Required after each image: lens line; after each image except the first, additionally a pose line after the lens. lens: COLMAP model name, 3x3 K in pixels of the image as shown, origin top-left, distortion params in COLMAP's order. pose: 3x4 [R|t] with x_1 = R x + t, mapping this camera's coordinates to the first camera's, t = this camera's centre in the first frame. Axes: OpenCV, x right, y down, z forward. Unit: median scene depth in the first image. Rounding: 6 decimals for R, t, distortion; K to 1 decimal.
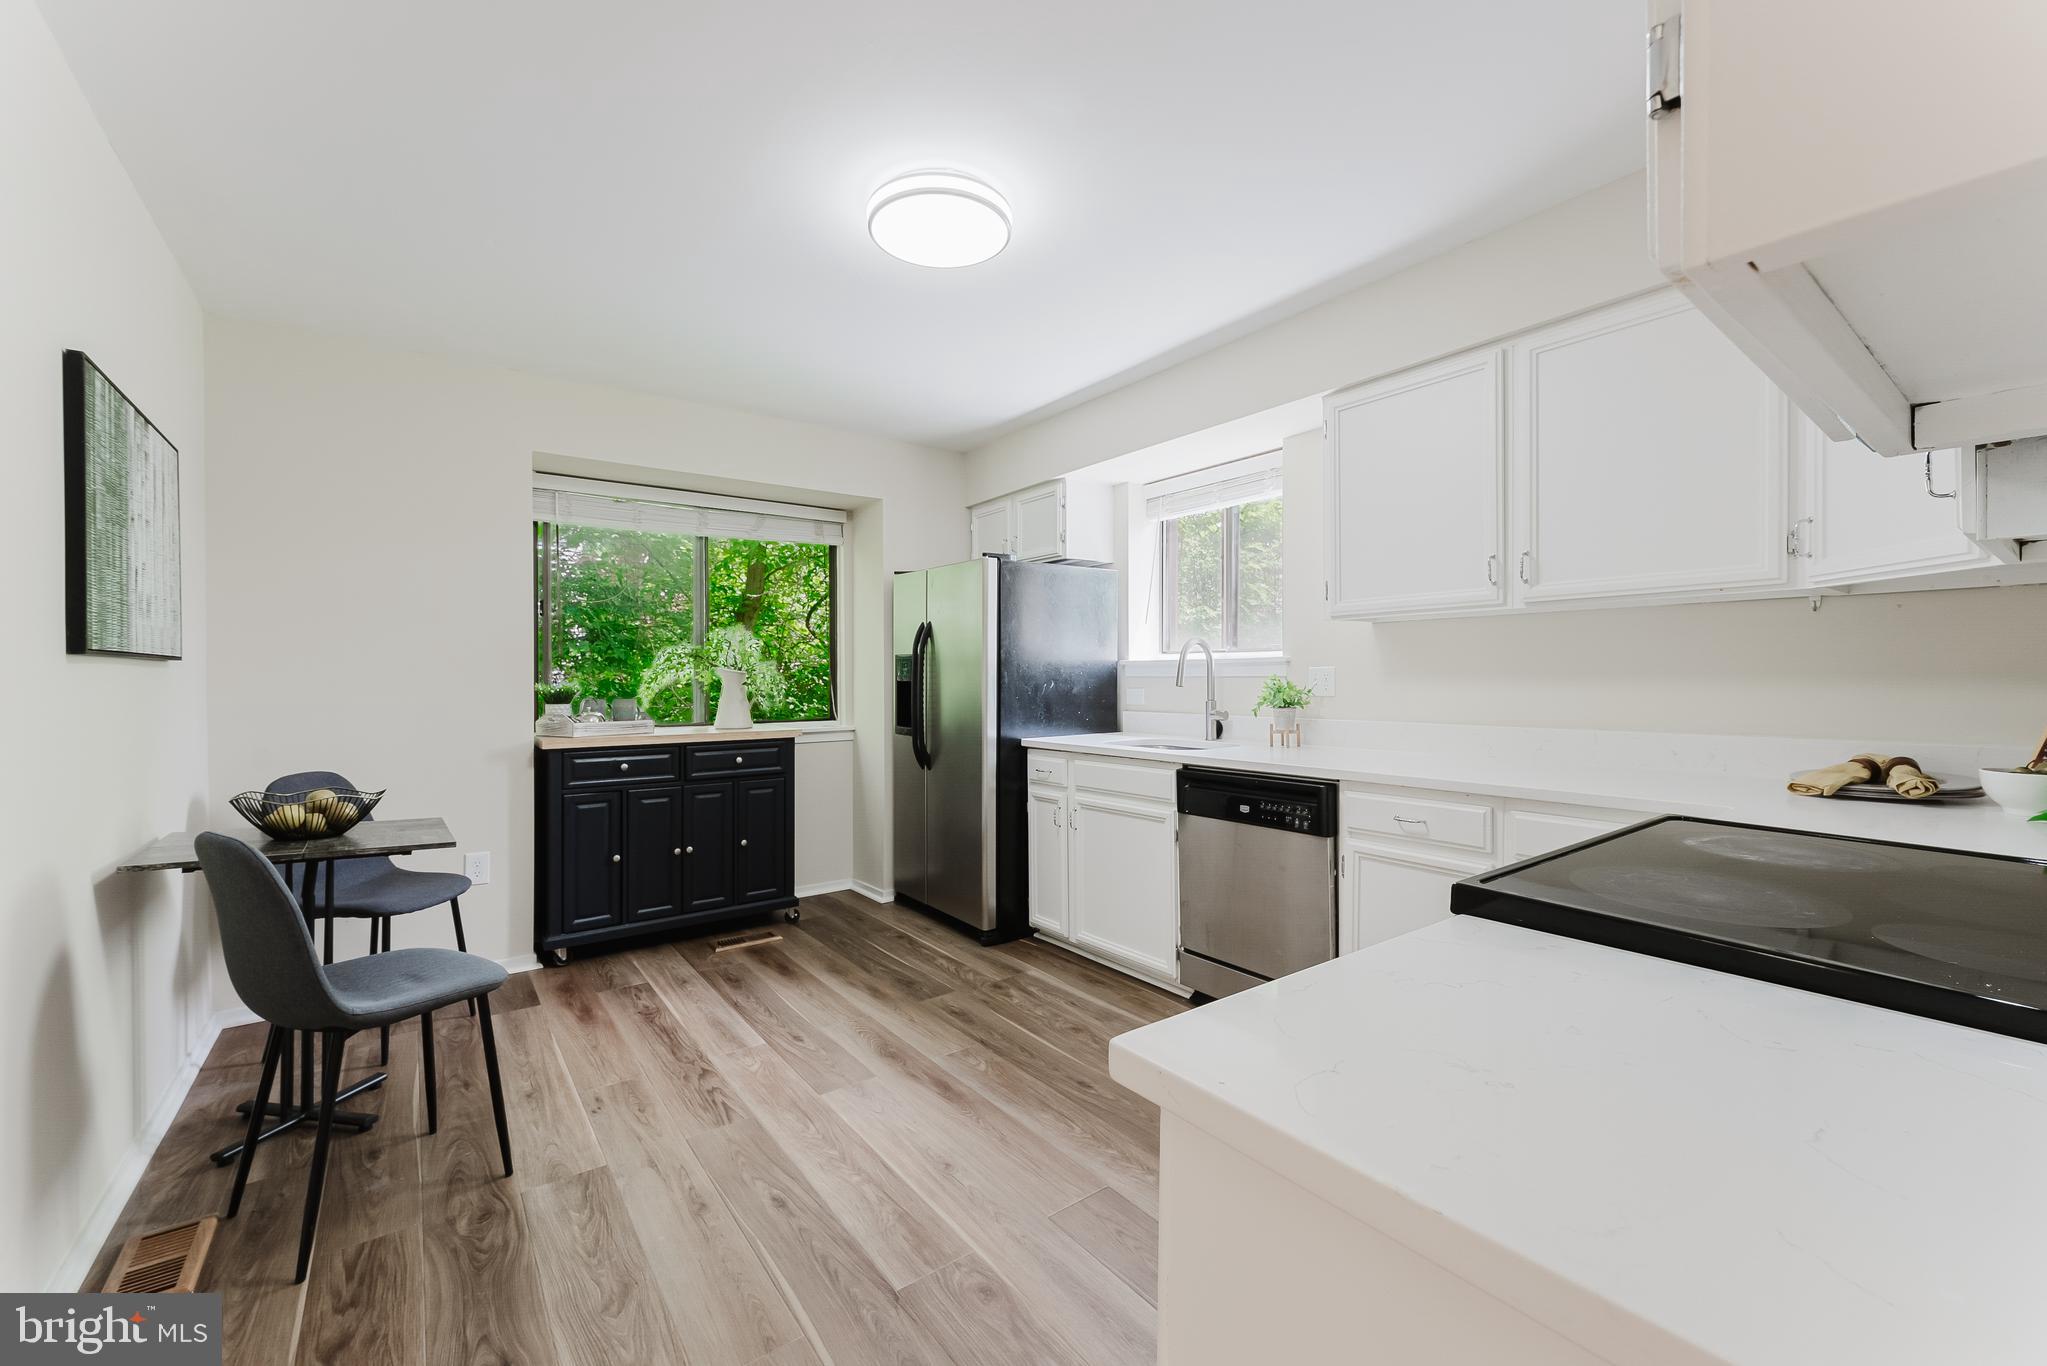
lens RADIAL K [[822.4, 0, 1029.9], [0, 822.4, 674.9], [0, 0, 1]] dist [-0.002870, 0.000481]
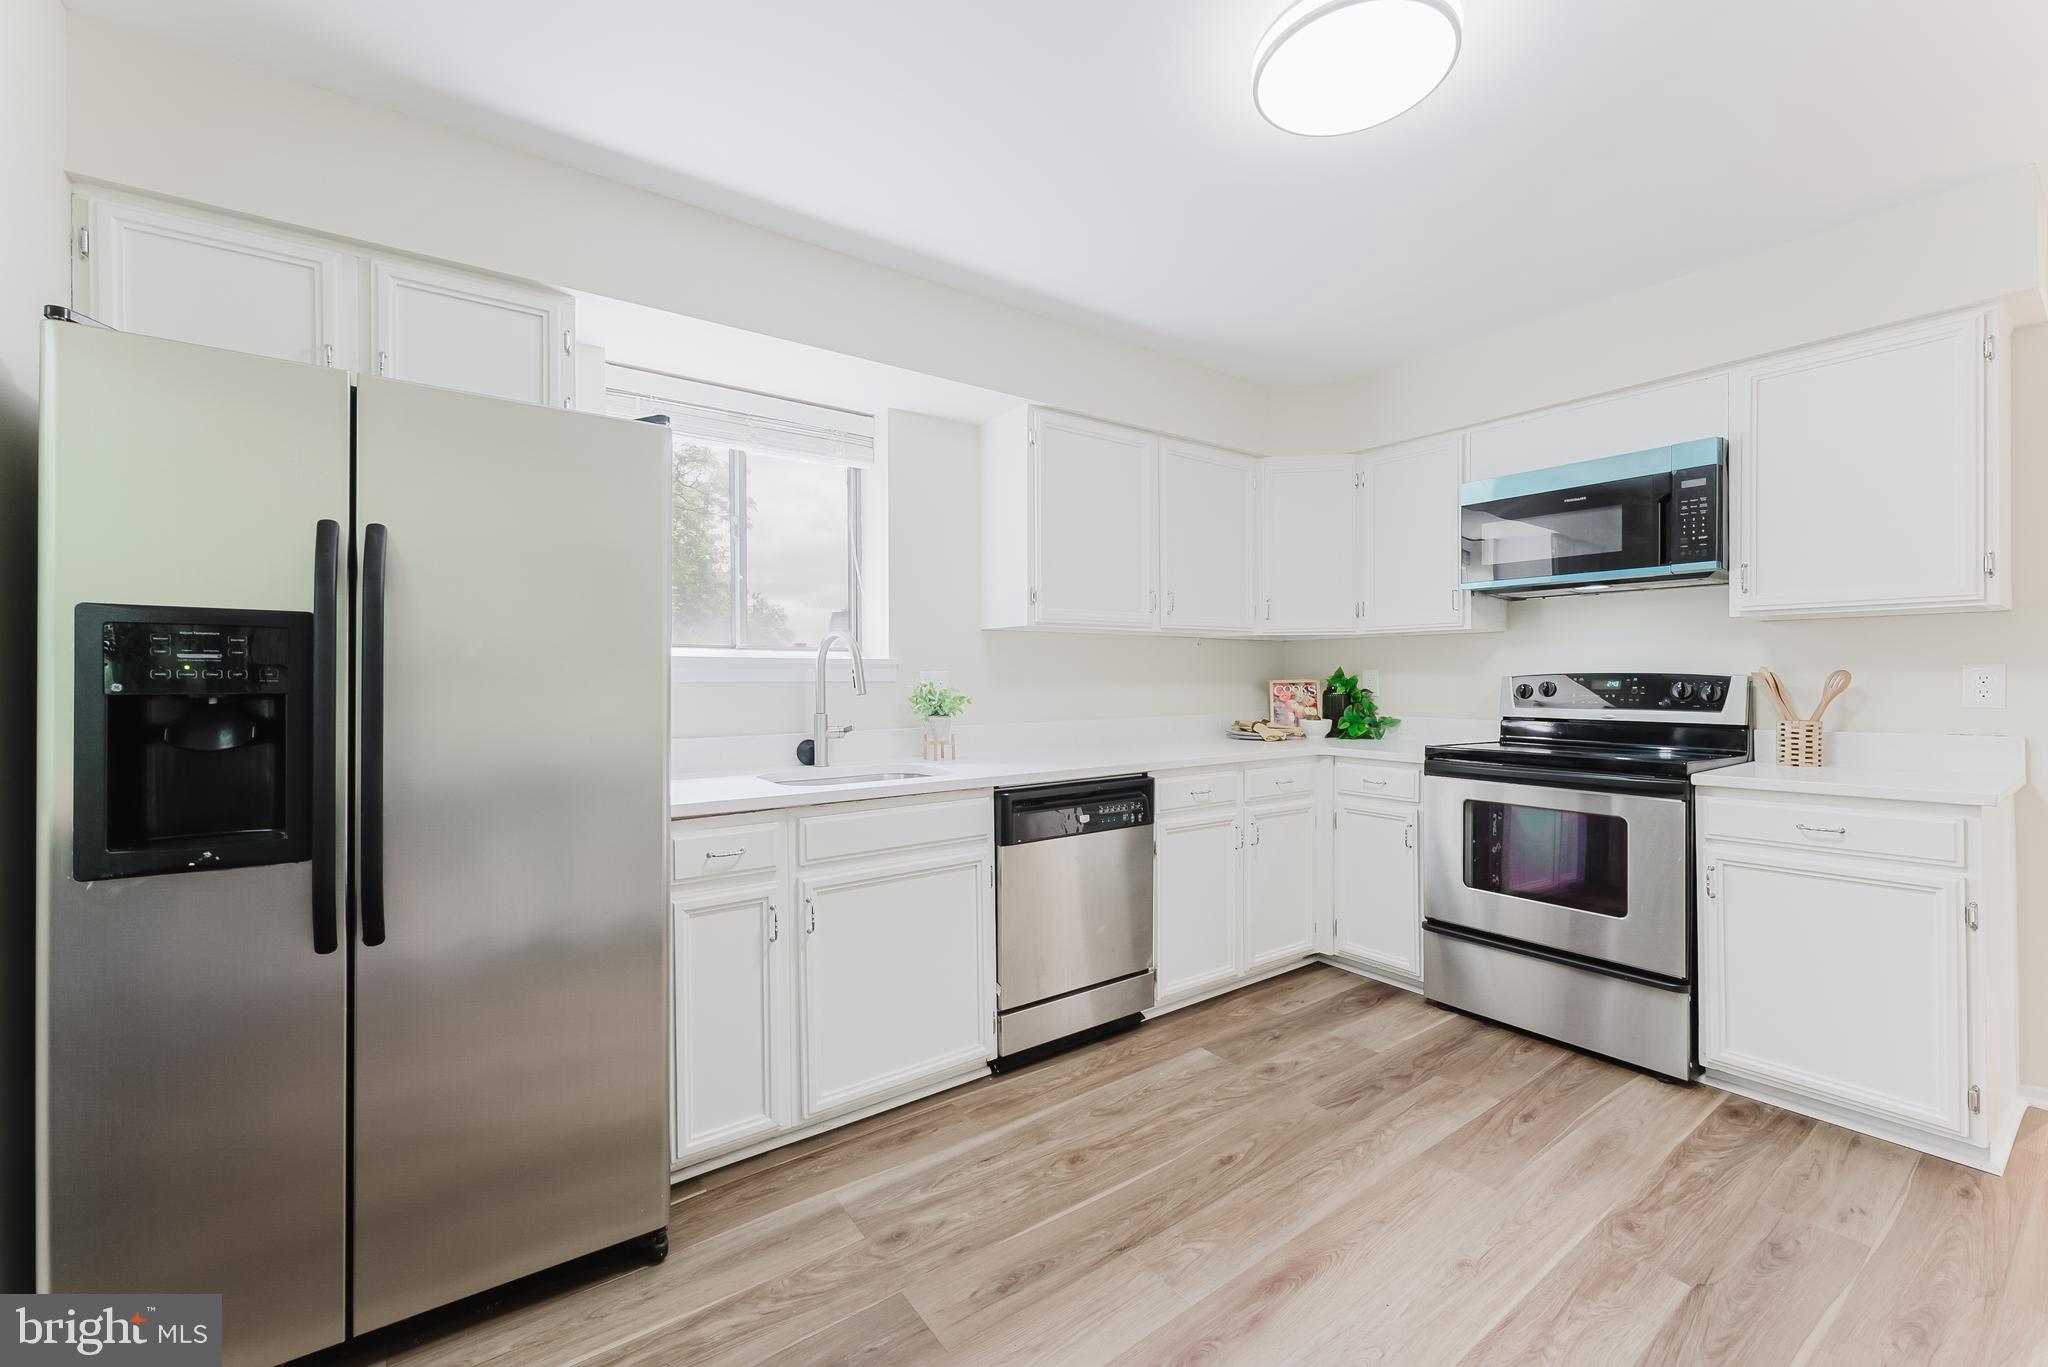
lens RADIAL K [[822.8, 0, 1020.0], [0, 822.8, 687.9], [0, 0, 1]] dist [-0.002870, 0.000481]
pose [[0.020140, 0.000219, 0.999797, -0.583224], [0.007130, 0.999975, -0.000362, 0.009334], [-0.999772, 0.007136, 0.020138, 0.889351]]
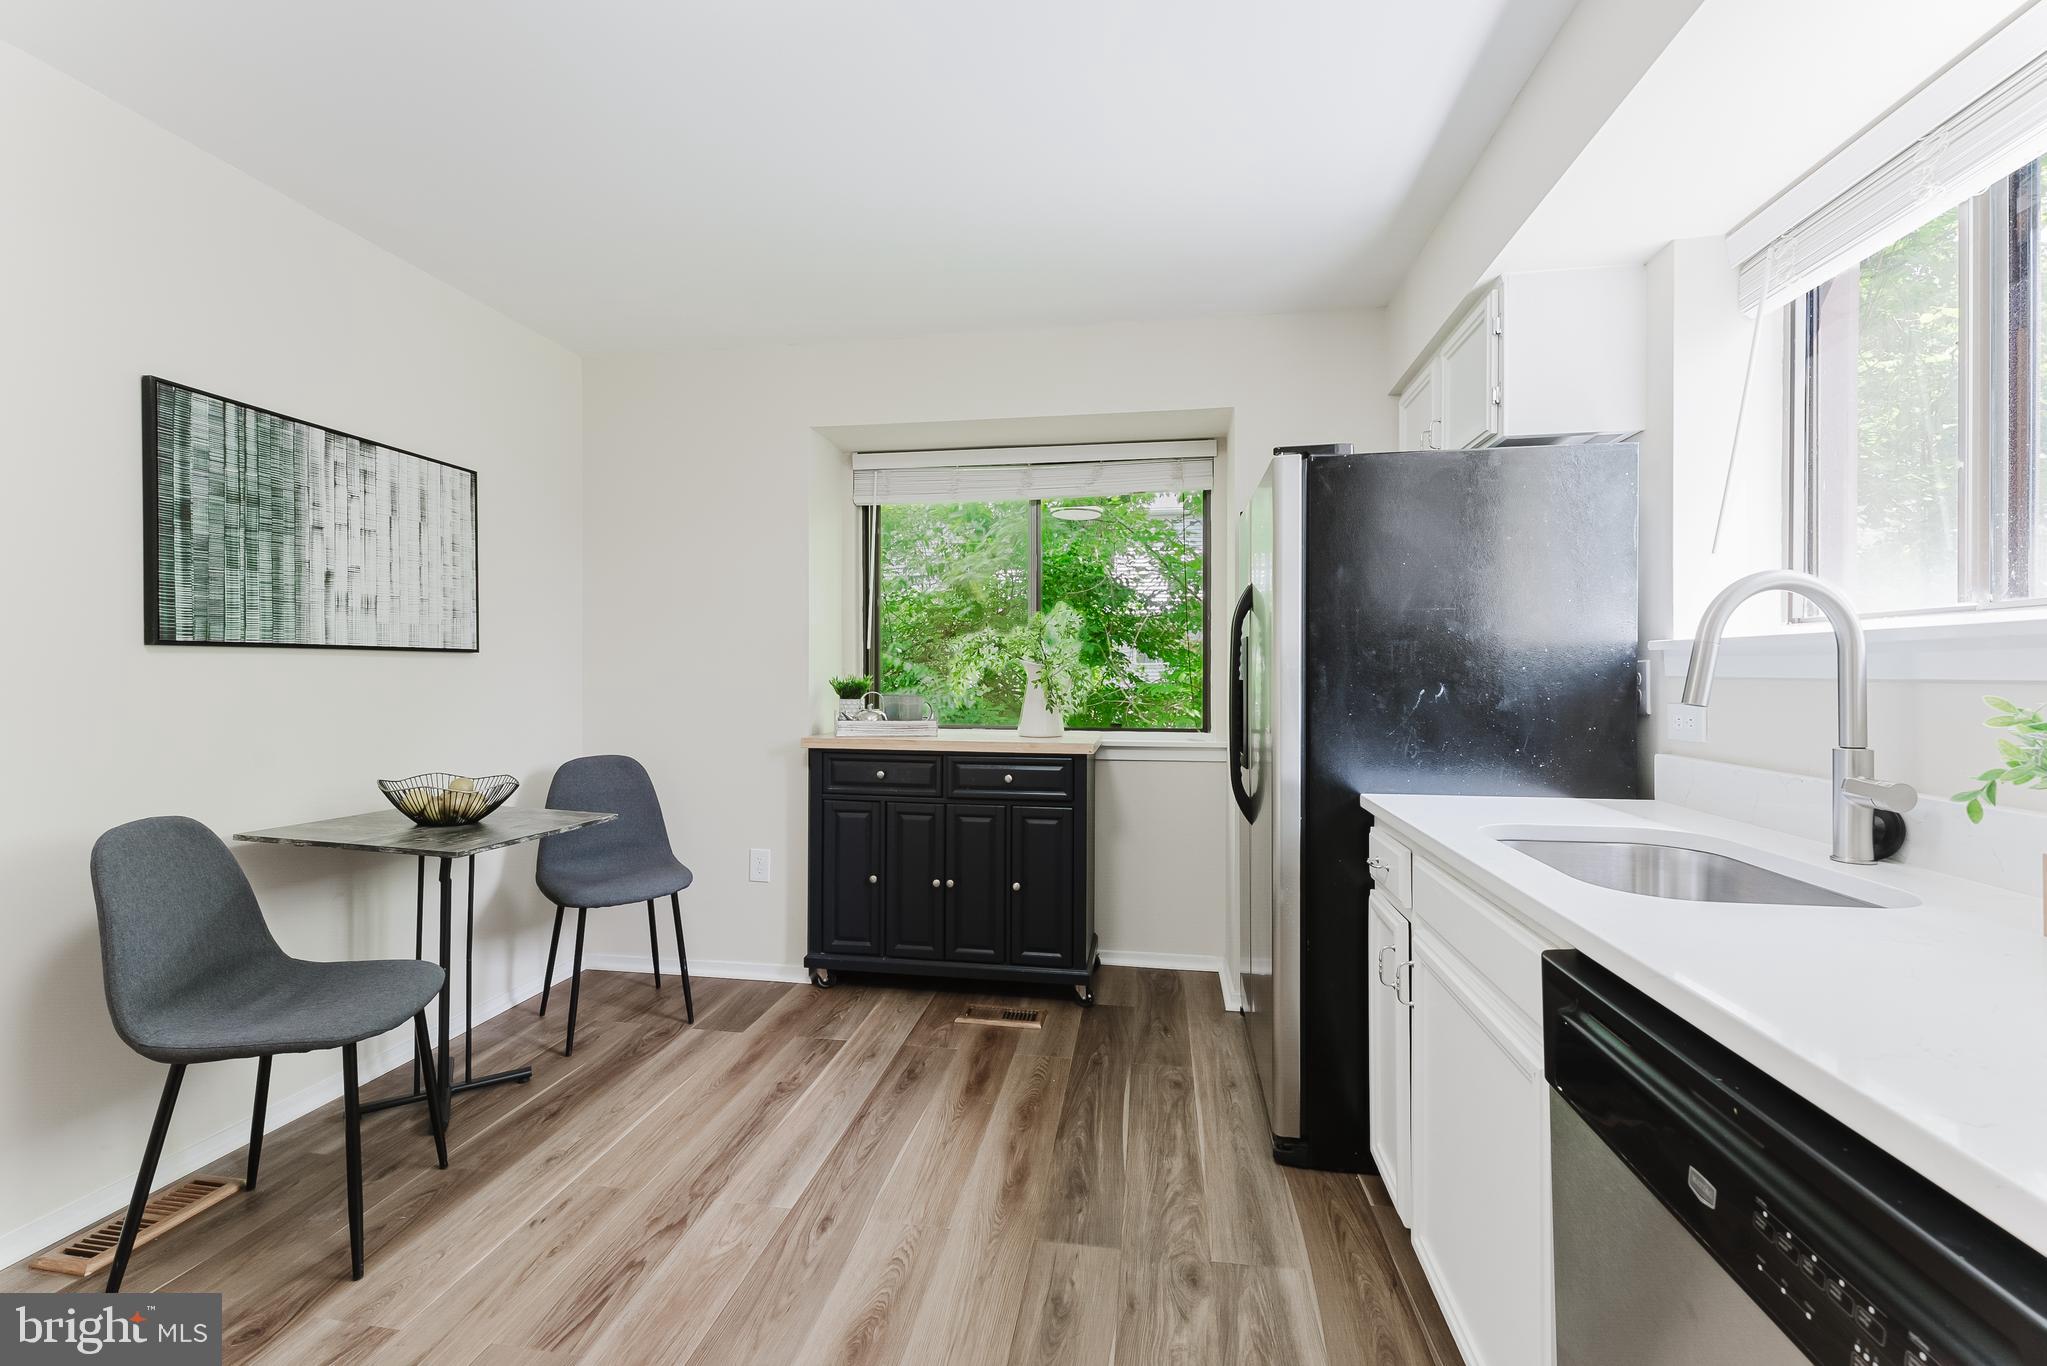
lens RADIAL K [[822.4, 0, 1025.0], [0, 822.4, 671.4], [0, 0, 1]] dist [-0.002870, 0.000481]
pose [[0.694117, 0.008041, -0.719817, 0.250067], [-0.006745, 0.999966, 0.004665, -0.000911], [0.719831, 0.001617, 0.694148, 0.560187]]
